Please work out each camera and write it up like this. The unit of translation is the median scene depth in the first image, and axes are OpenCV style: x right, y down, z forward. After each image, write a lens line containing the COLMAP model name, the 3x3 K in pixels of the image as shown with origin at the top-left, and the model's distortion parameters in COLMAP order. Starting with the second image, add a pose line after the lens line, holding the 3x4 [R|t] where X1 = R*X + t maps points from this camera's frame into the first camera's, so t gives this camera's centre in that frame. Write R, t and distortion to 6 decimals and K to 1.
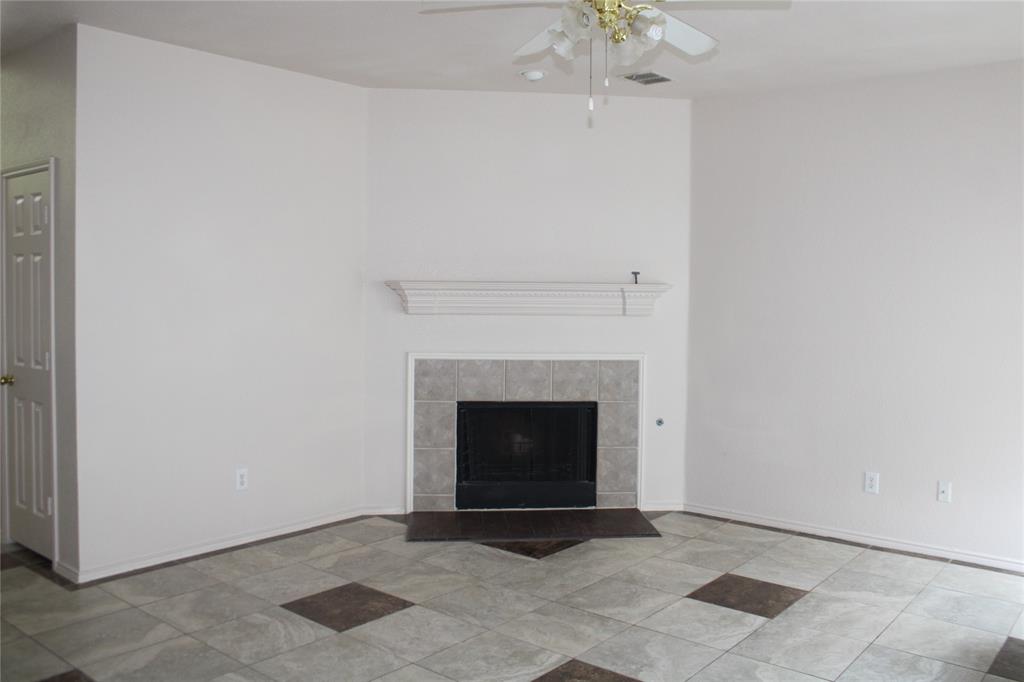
lens RADIAL K [[863.3, 0, 513.0], [0, 863.3, 340.1], [0, 0, 1]] dist [-0.064909, 0.024081]
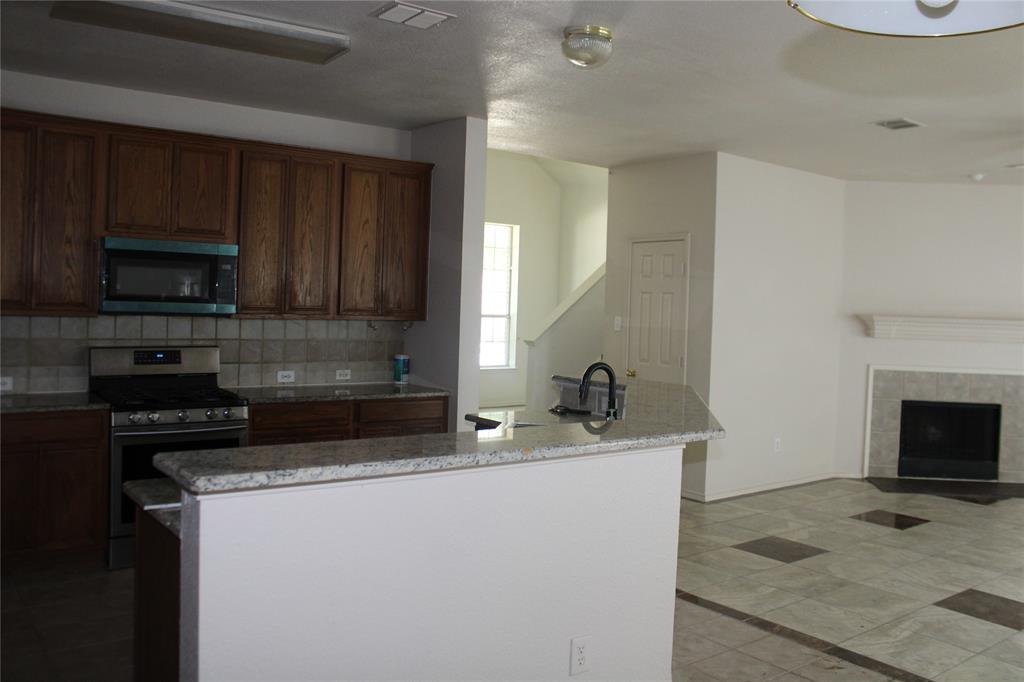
lens RADIAL K [[863.3, 0, 510.0], [0, 863.3, 340.1], [0, 0, 1]] dist [-0.064909, 0.024081]
pose [[0.983248, 0.028018, -0.180105, -0.447226], [-0.032523, 0.999226, -0.022110, 0.024212], [0.179347, 0.027597, 0.983399, -0.496839]]
